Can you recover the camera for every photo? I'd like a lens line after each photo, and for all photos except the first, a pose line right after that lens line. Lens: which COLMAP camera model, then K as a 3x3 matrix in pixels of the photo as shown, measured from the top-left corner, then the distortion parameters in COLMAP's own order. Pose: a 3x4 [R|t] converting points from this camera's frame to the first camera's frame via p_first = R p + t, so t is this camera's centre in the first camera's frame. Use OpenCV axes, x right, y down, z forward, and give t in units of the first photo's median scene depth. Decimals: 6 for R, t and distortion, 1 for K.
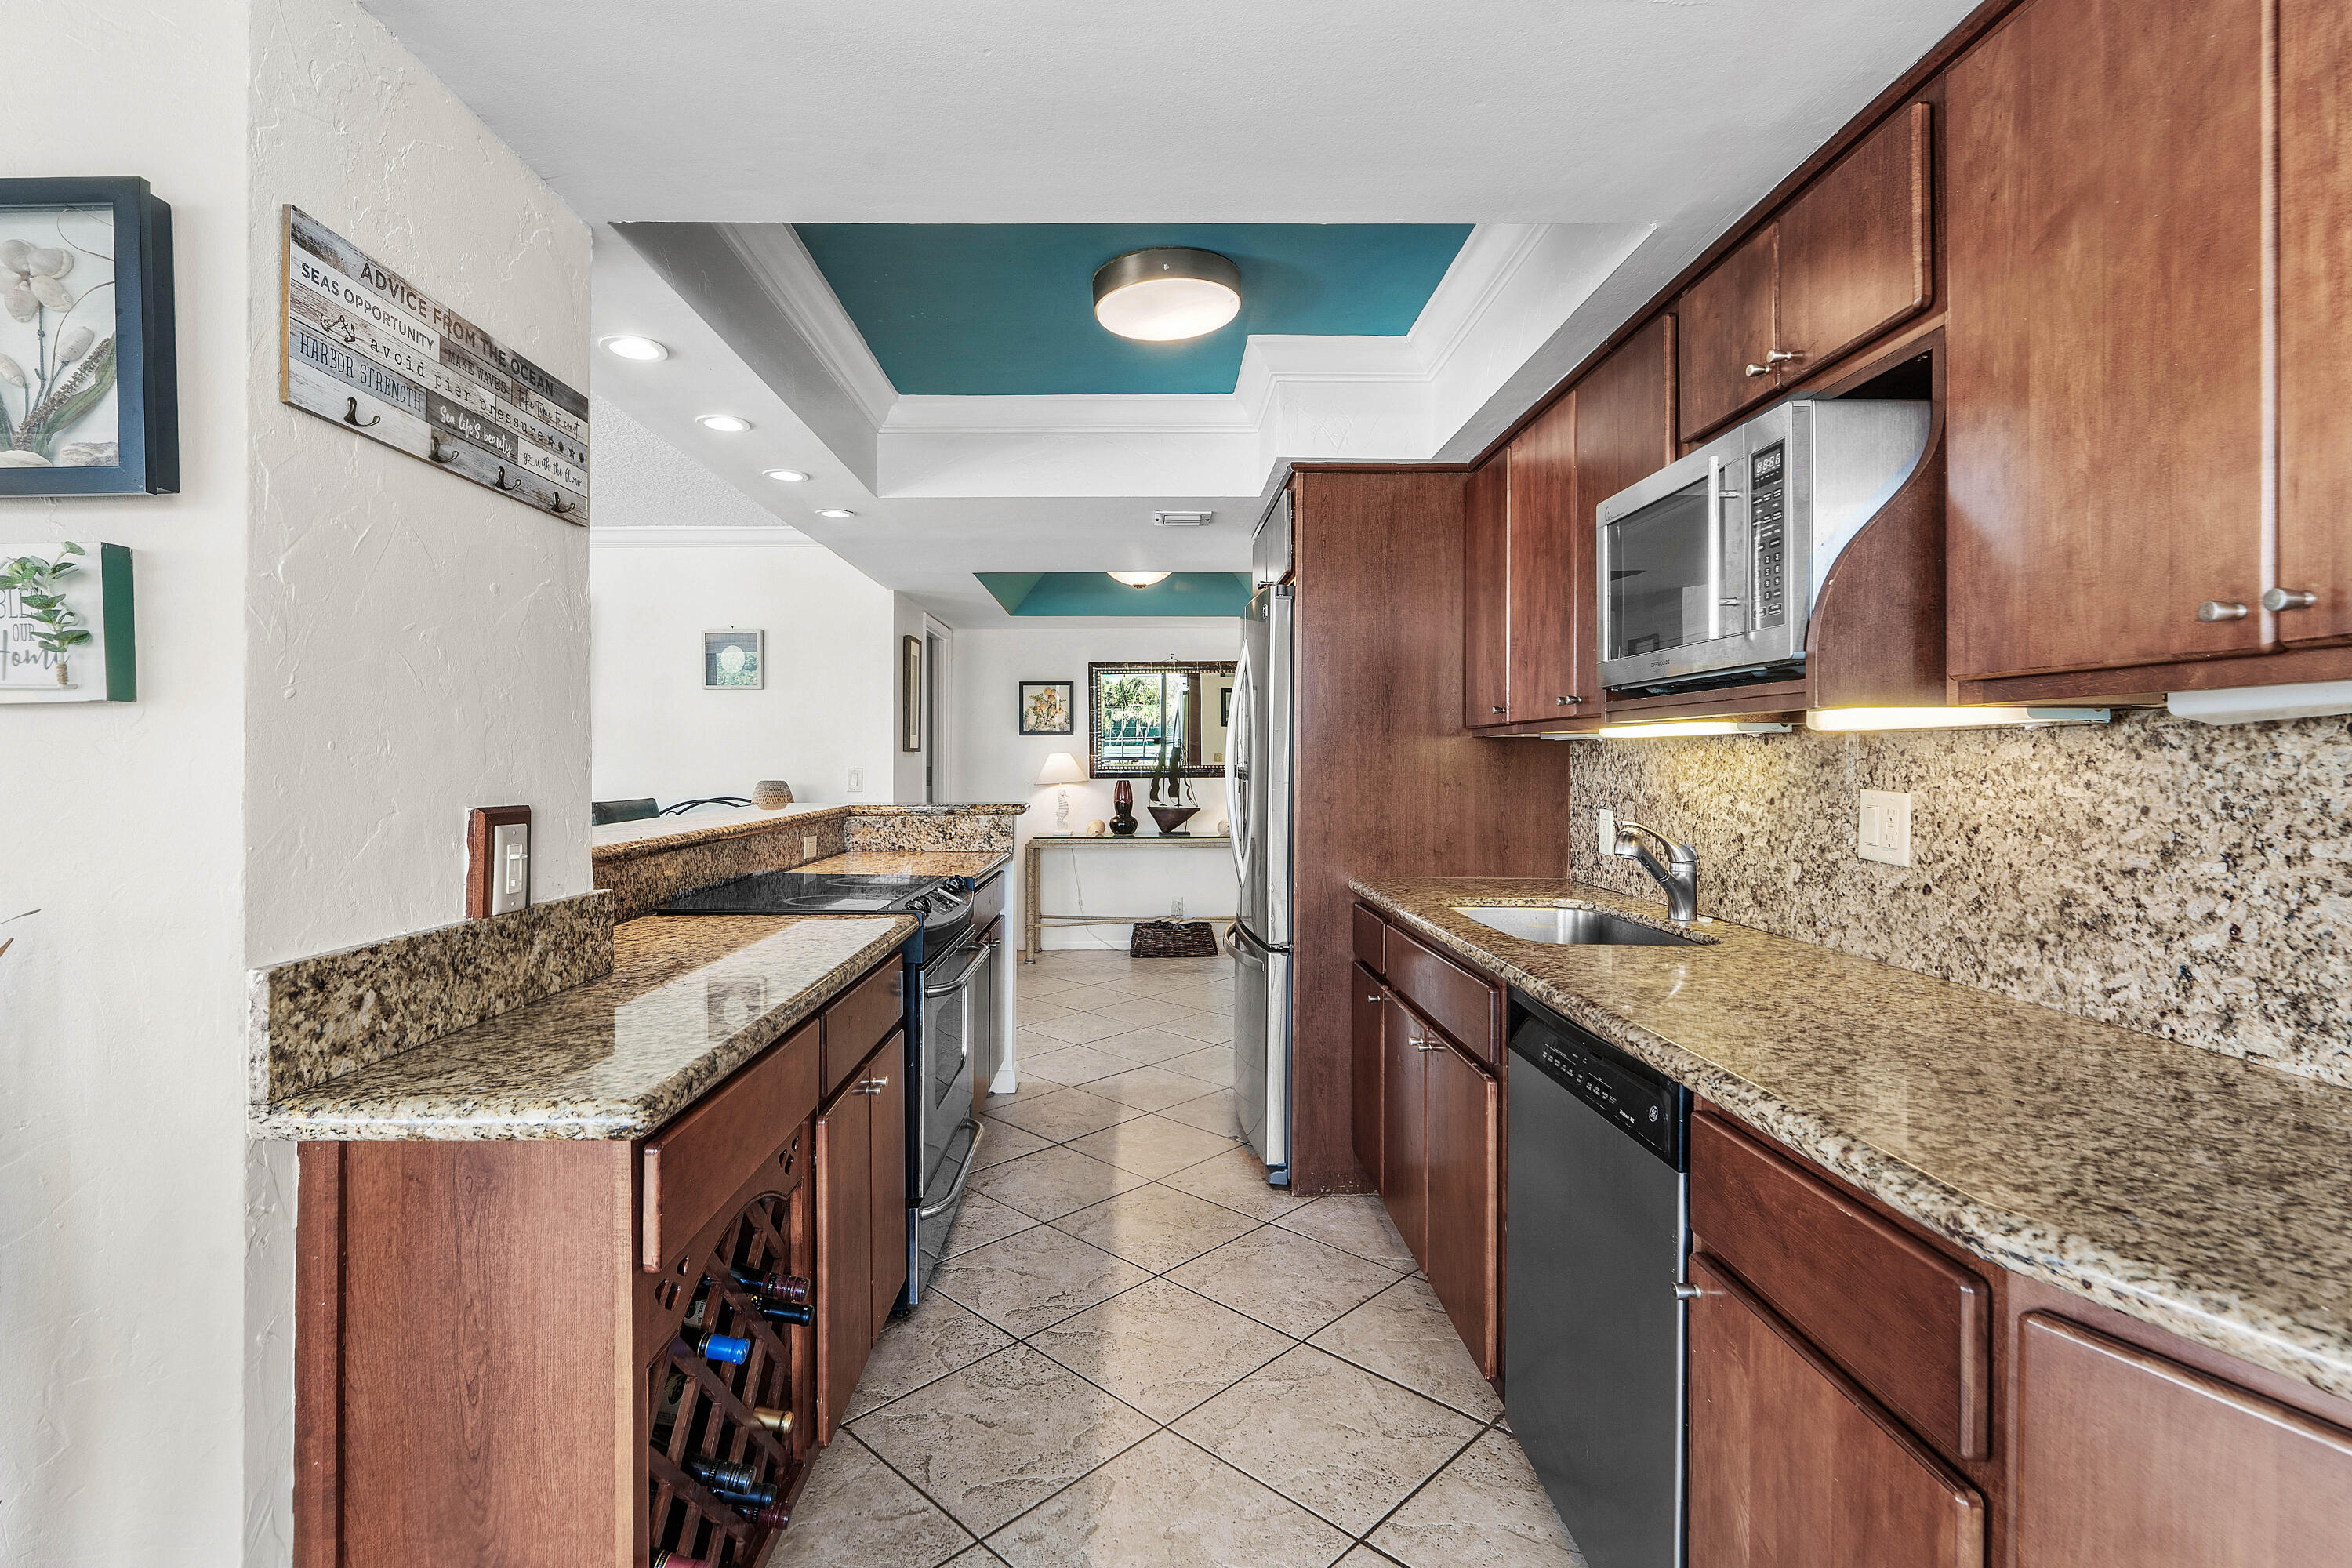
lens RADIAL K [[1119.5, 0, 1166.5], [0, 1119.5, 754.3], [0, 0, 1]] dist [-0.001317, -0.001260]
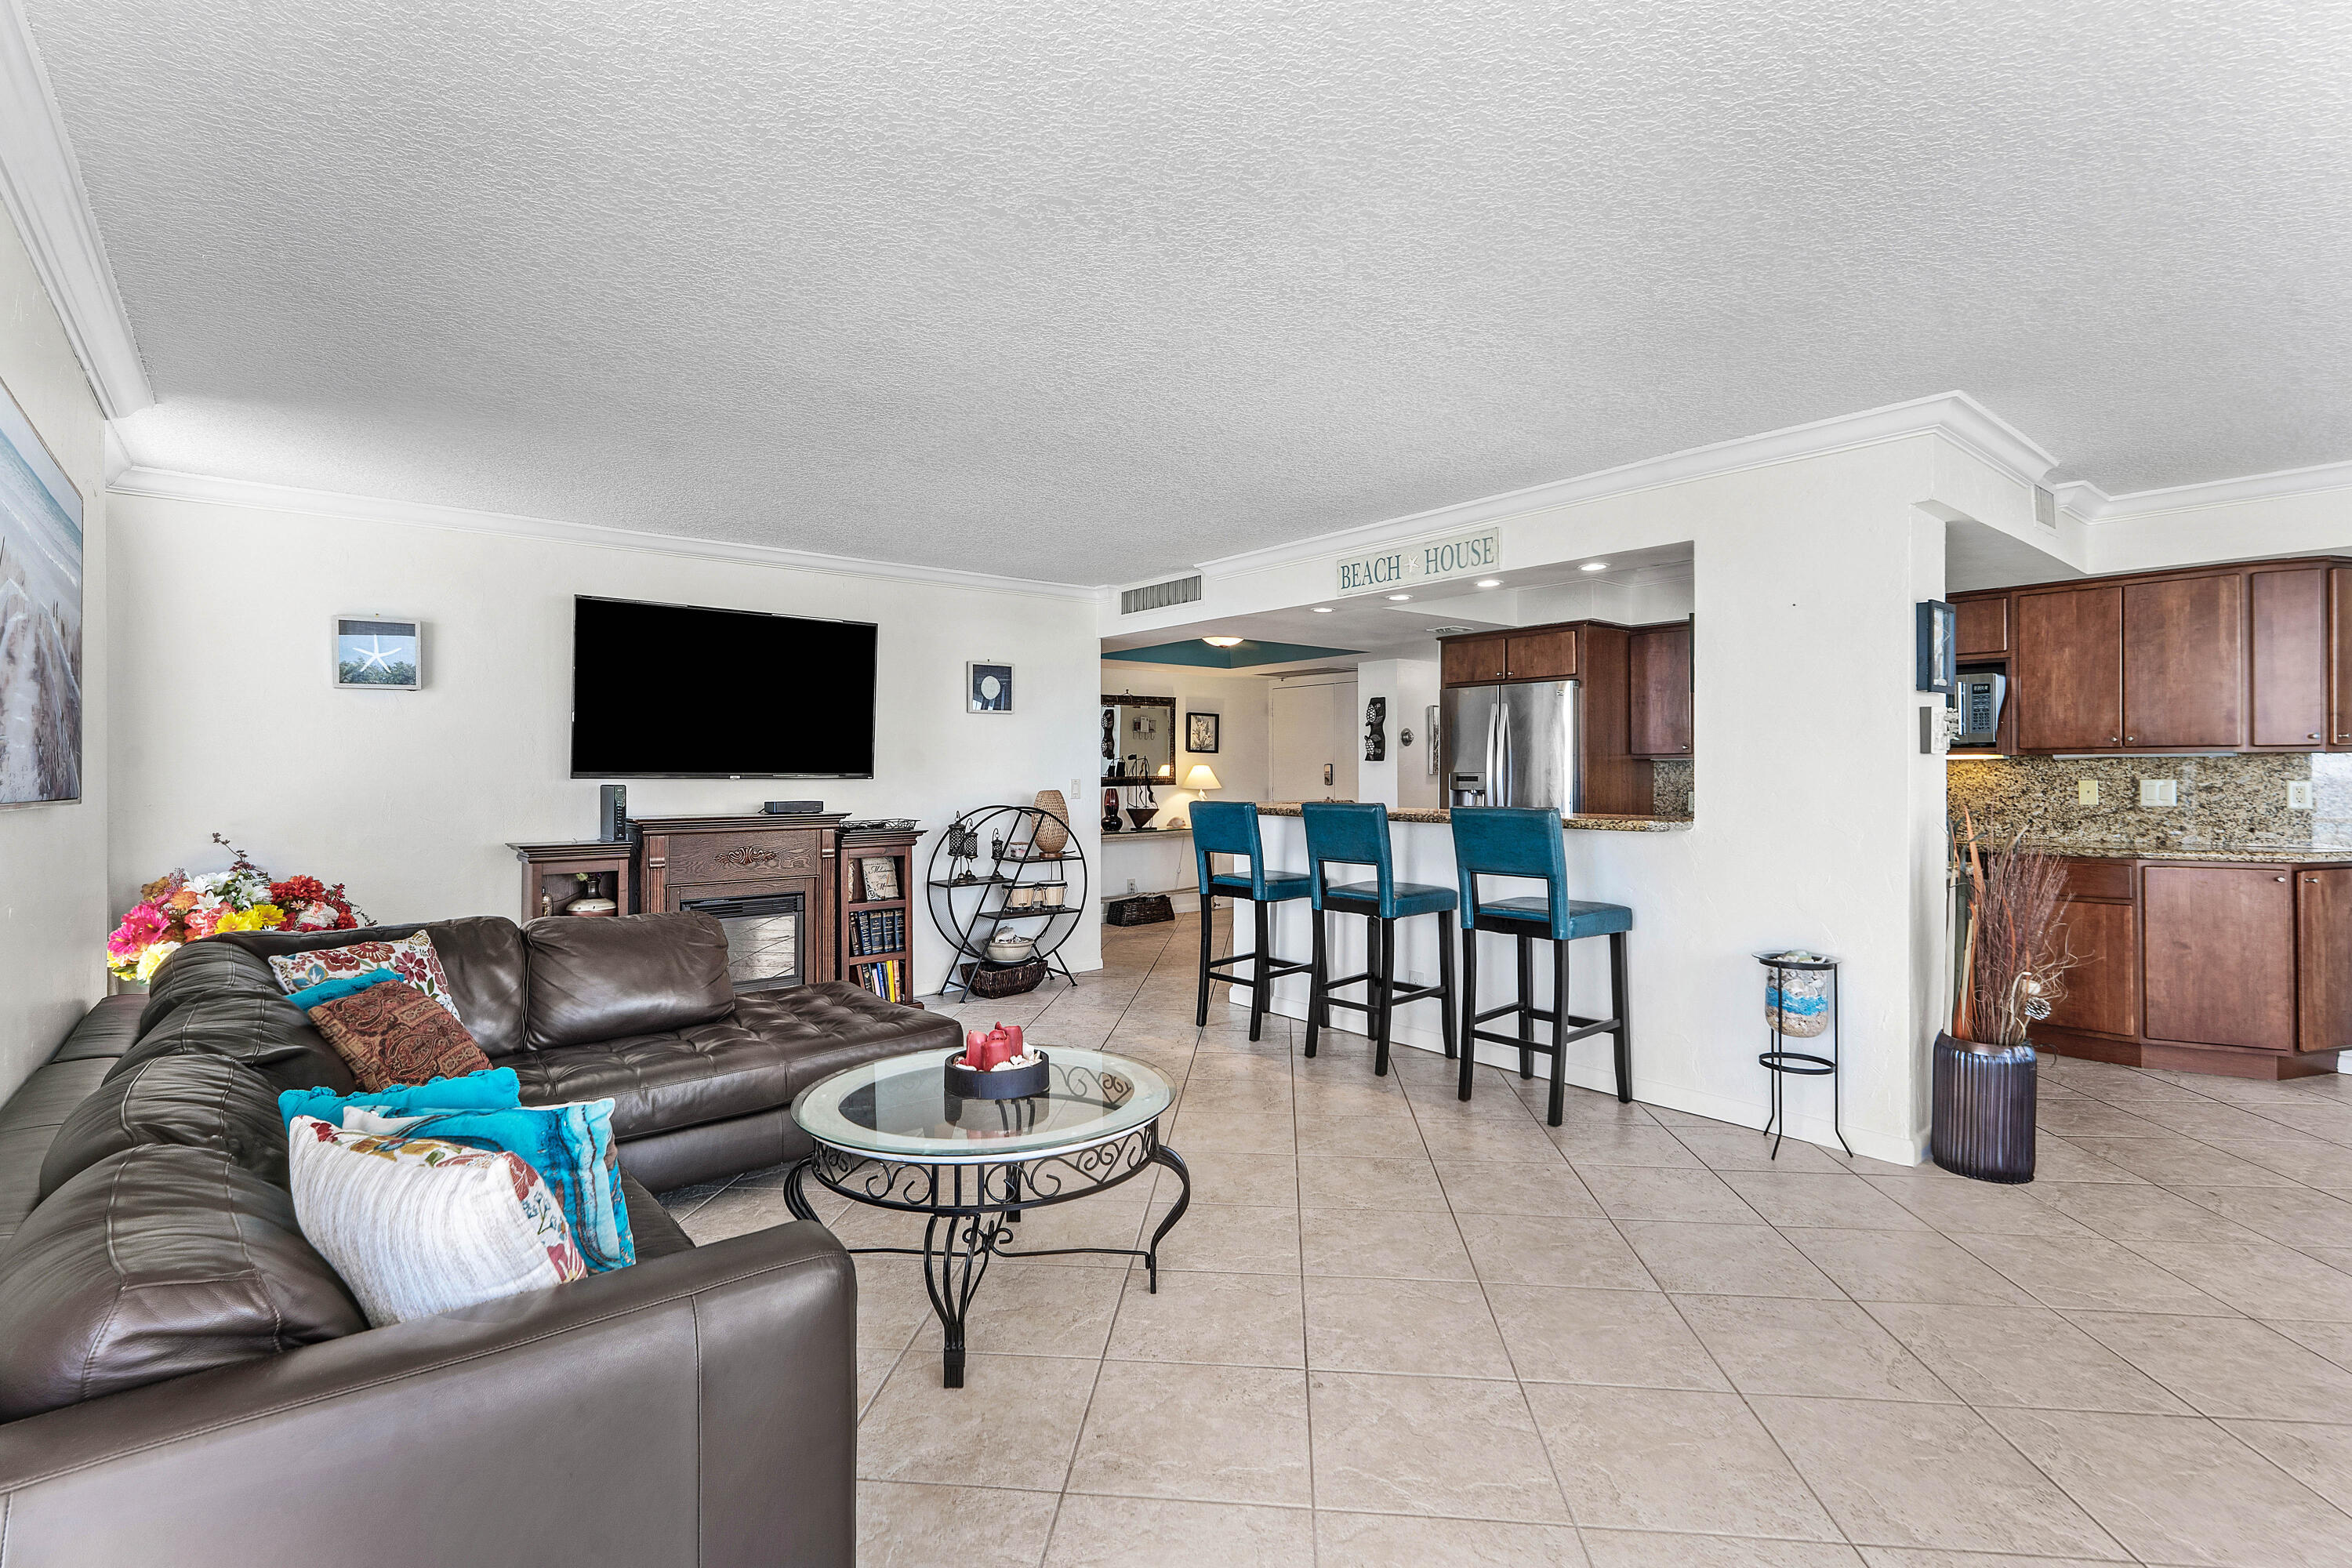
lens RADIAL K [[1087.2, 0, 1179.0], [0, 1087.2, 759.4], [0, 0, 1]] dist [-0.009672, -0.000270]
pose [[0.786543, 0.000134, 0.617535, -2.788579], [0.003441, 0.999983, -0.004600, -0.013649], [-0.617526, 0.005743, 0.786530, -0.086944]]
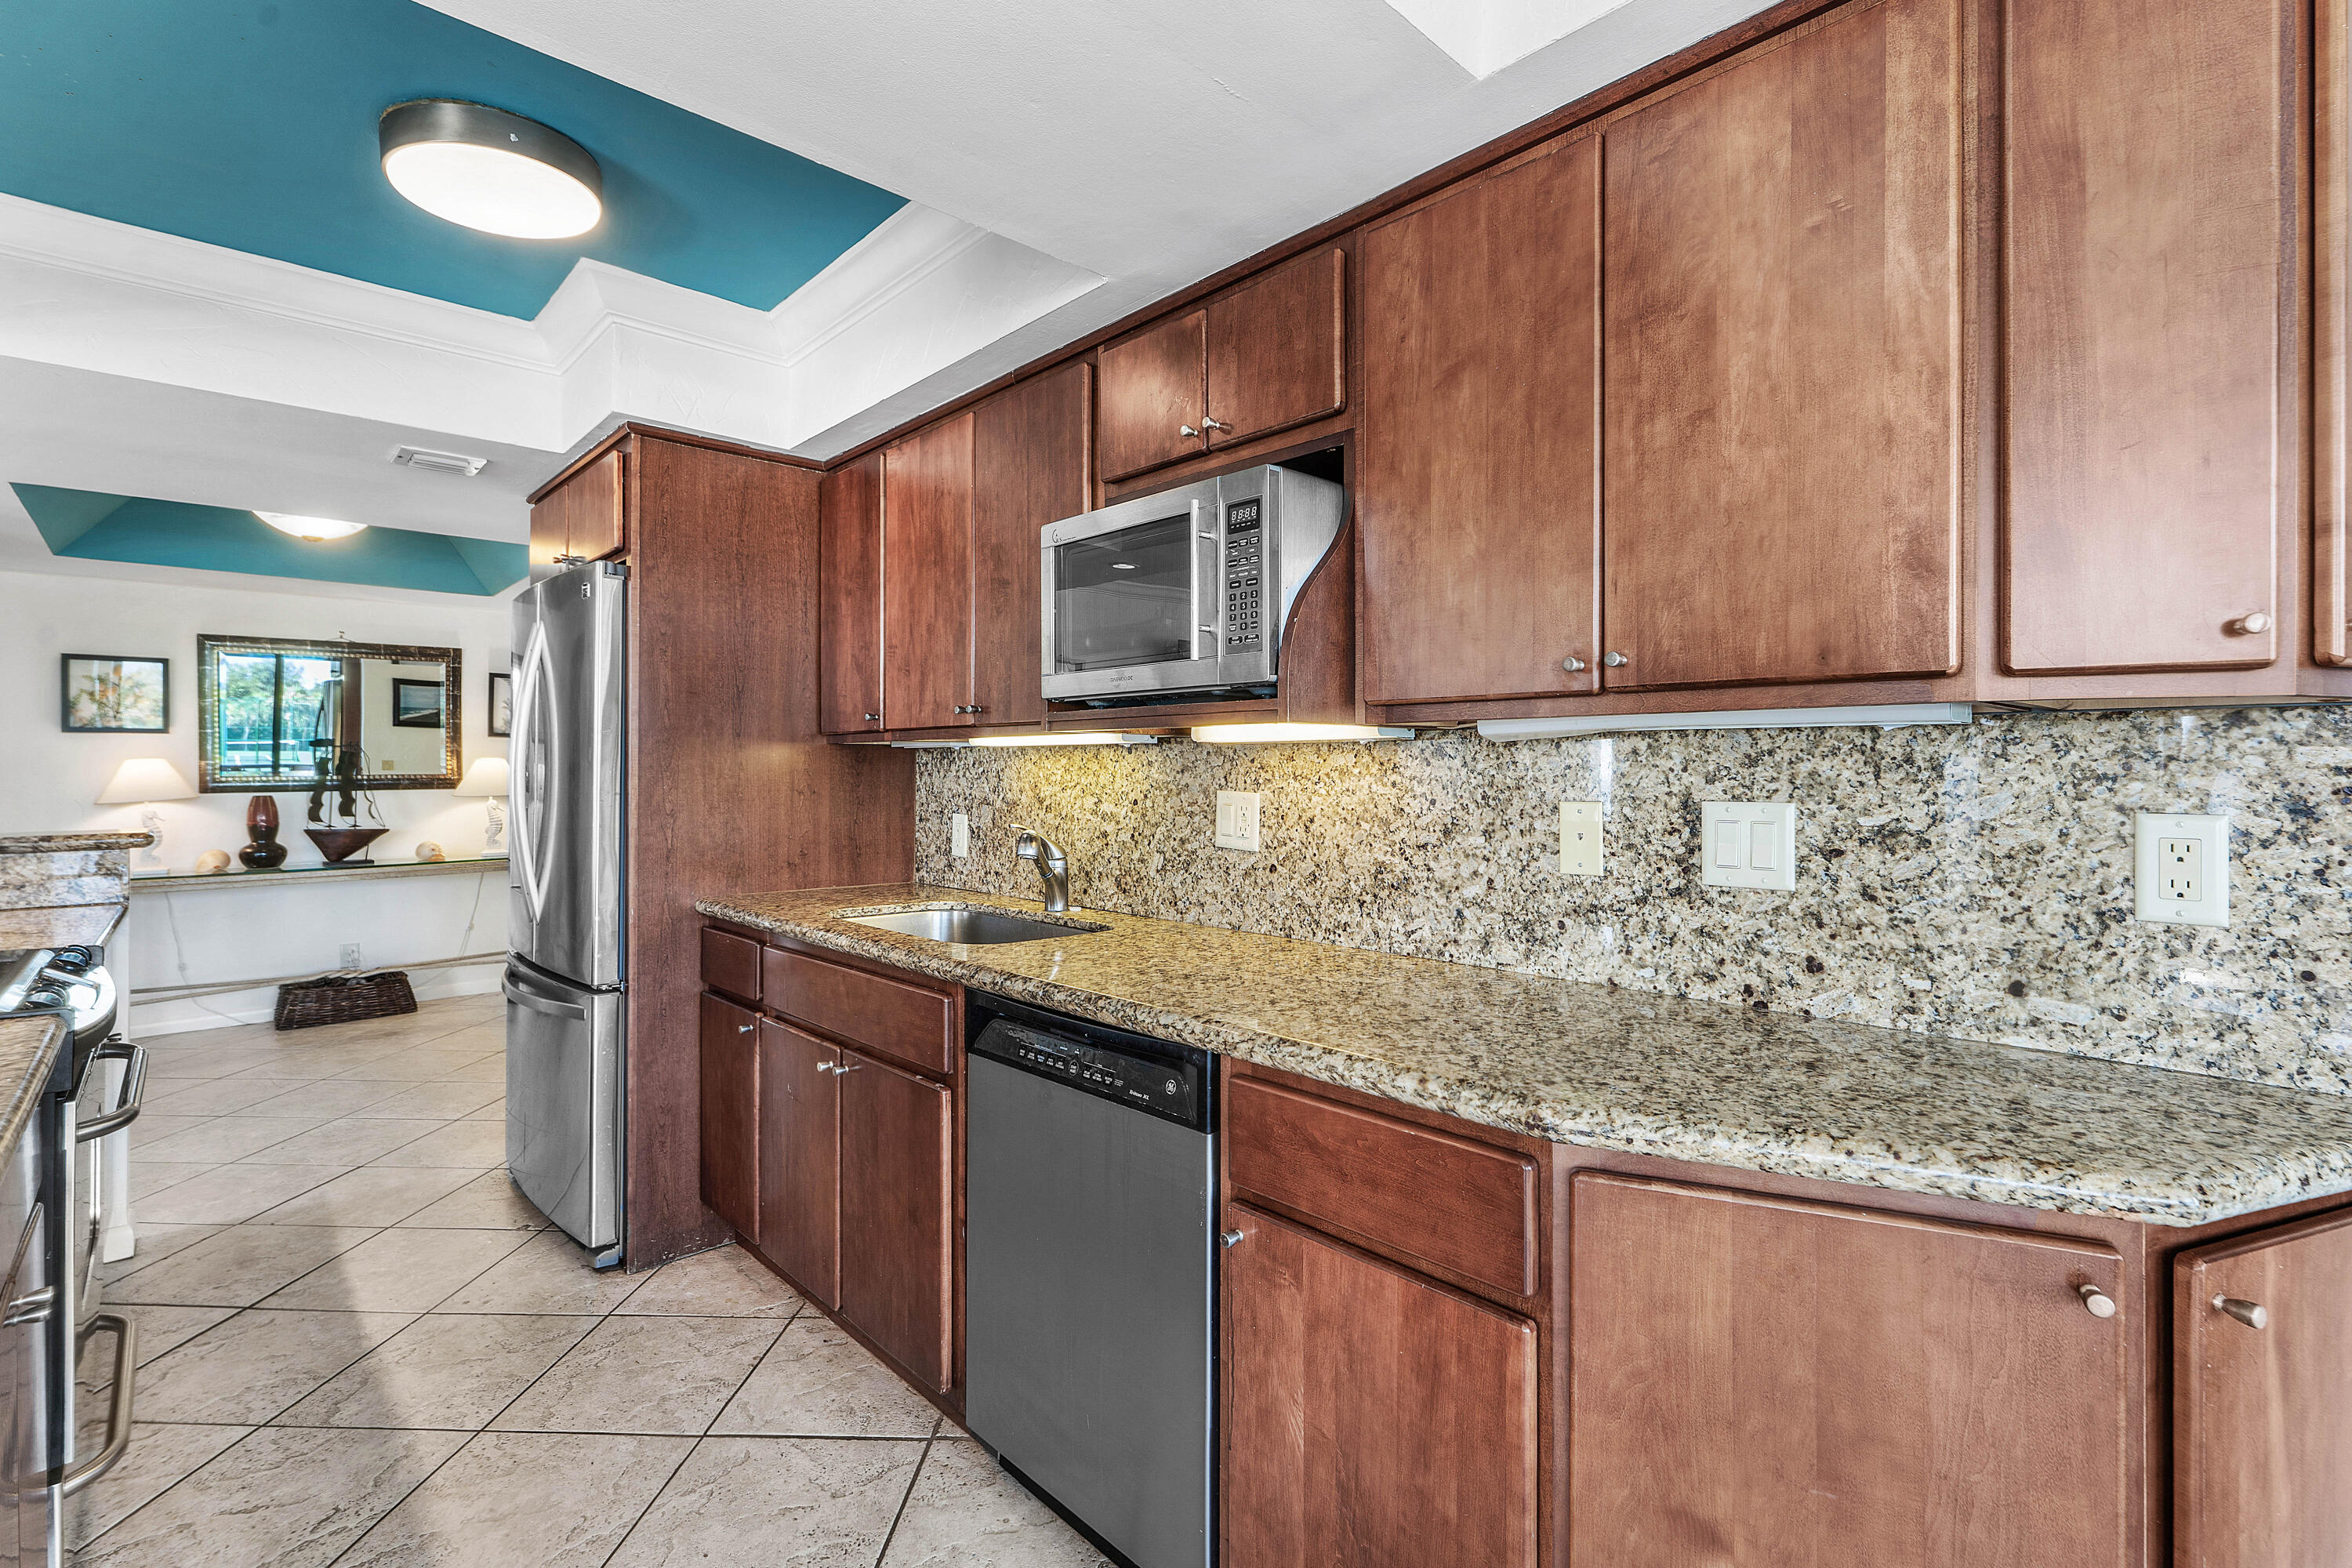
lens RADIAL K [[1072.7, 0, 1205.1], [0, 1072.7, 761.2], [0, 0, 1]] dist [0.000336, -0.000311]
pose [[0.736362, 0.002296, 0.676584, -0.227320], [-0.001758, 0.999997, -0.001480, 0.001350], [-0.676586, -0.000099, 0.736364, 0.177042]]
